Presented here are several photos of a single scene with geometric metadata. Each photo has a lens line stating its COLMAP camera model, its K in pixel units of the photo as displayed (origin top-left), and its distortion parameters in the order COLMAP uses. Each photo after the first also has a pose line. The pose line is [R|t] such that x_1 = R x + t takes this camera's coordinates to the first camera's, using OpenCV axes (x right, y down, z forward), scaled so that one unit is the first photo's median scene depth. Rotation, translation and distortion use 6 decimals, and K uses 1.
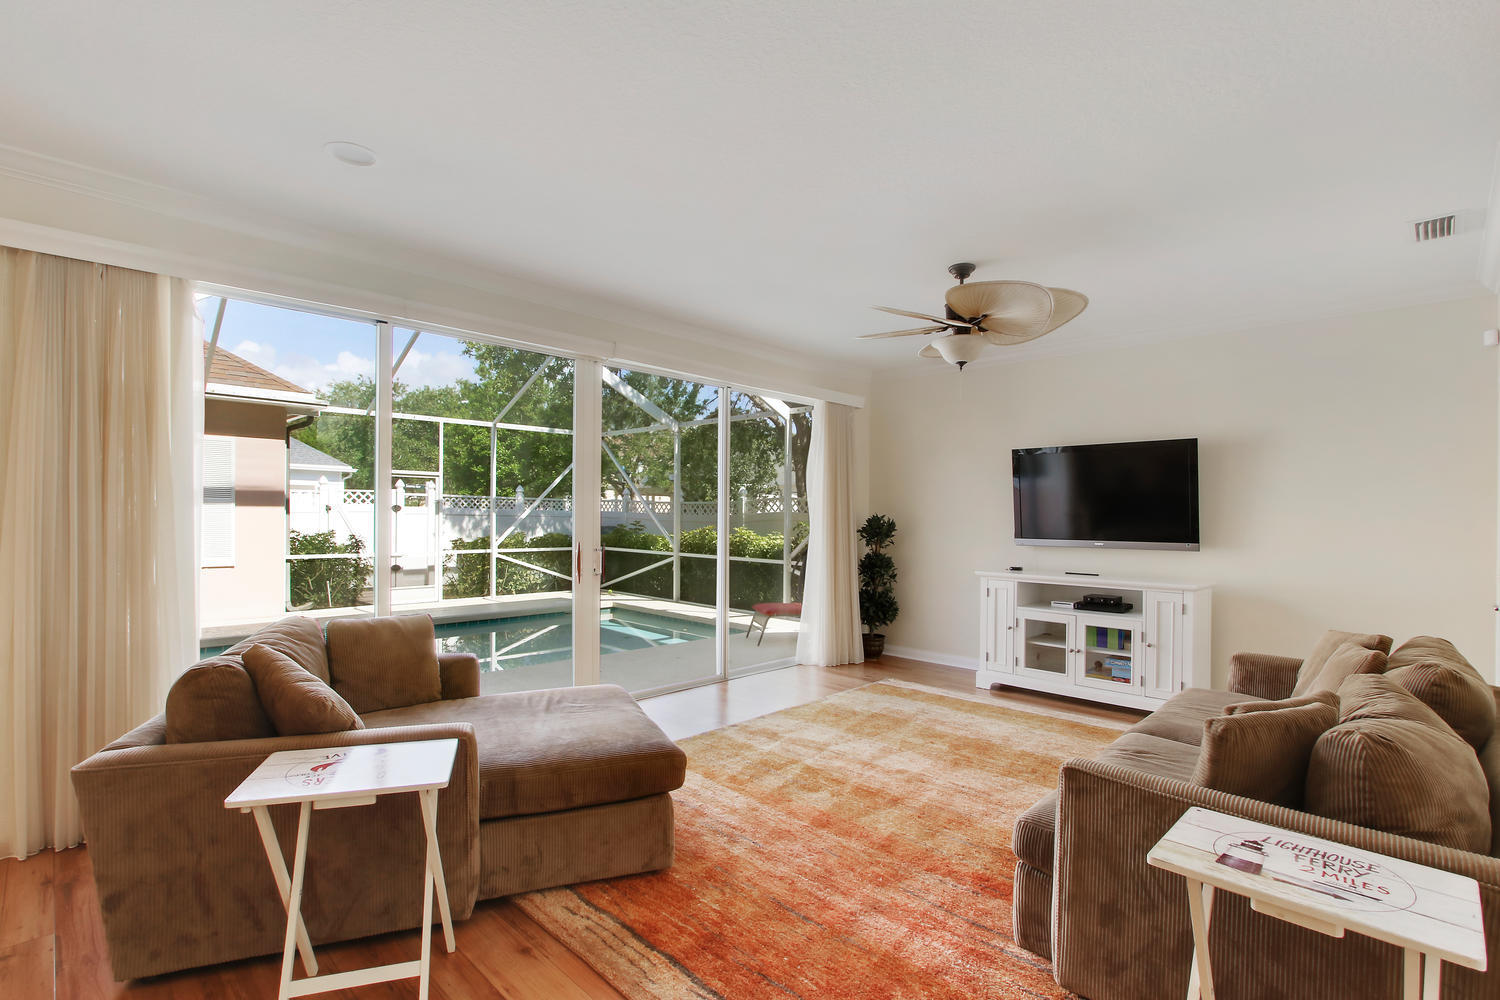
lens RADIAL K [[703.8, 0, 750.0], [0, 703.8, 522.1], [0, 0, 1]] dist [-0.000656, -0.000070]
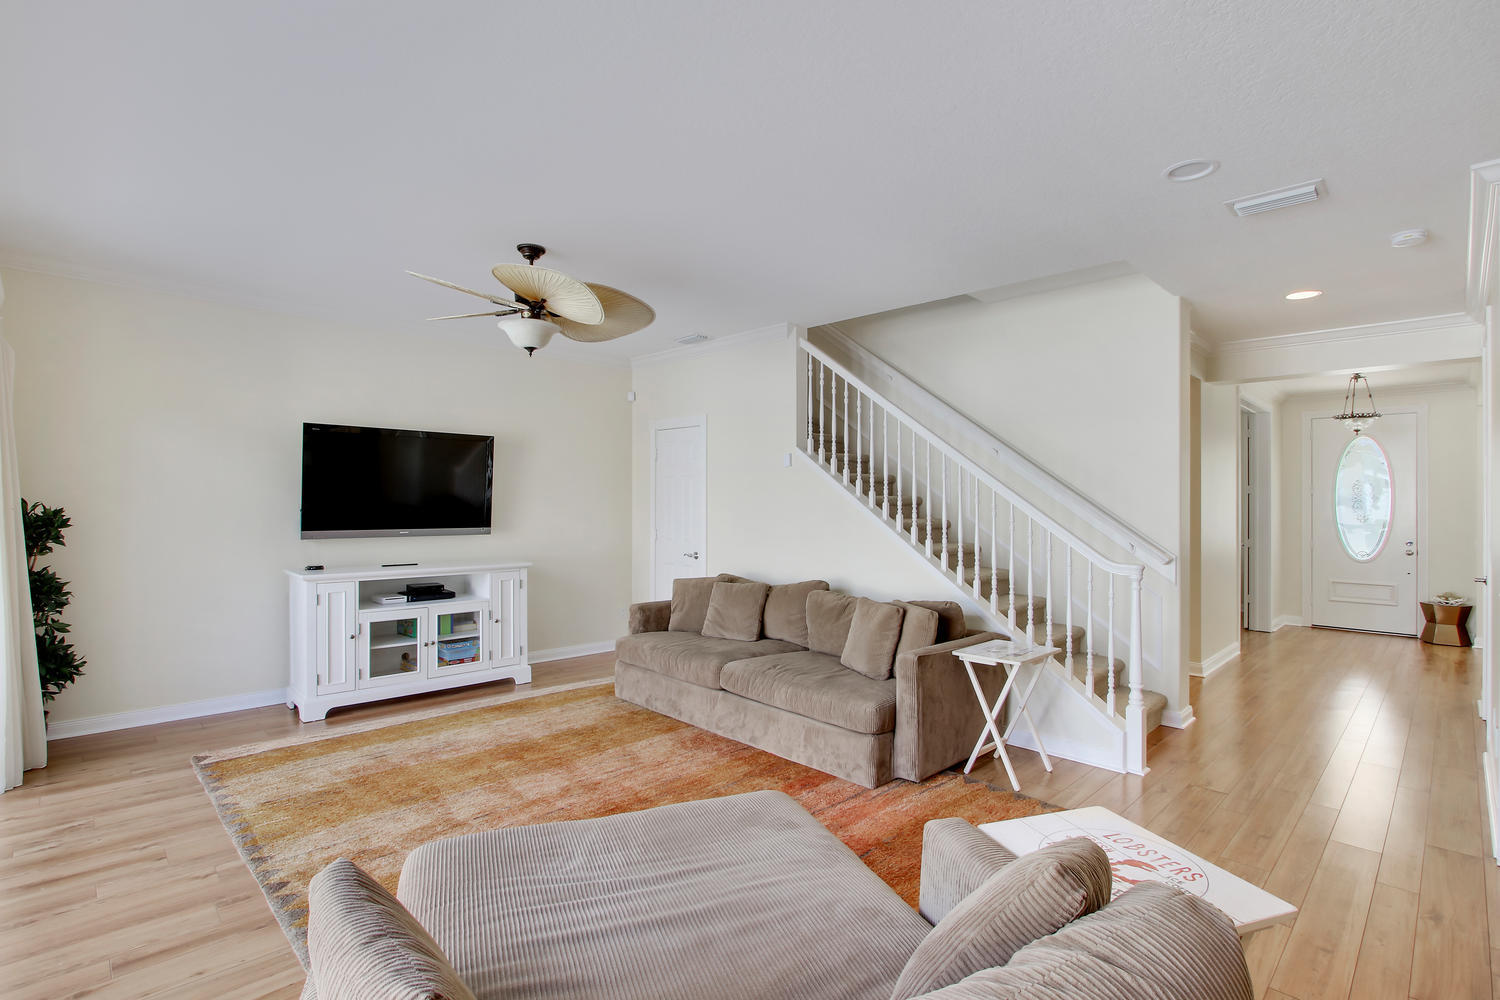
lens RADIAL K [[721.9, 0, 750.0], [0, 721.9, 500.0], [0, 0, 1]] dist [-0.001128, -0.000095]
pose [[0.025859, -0.007968, 0.999634, -0.549506], [0.000740, 0.999968, 0.007951, -0.024359], [-0.999665, 0.000534, 0.025864, 0.559531]]
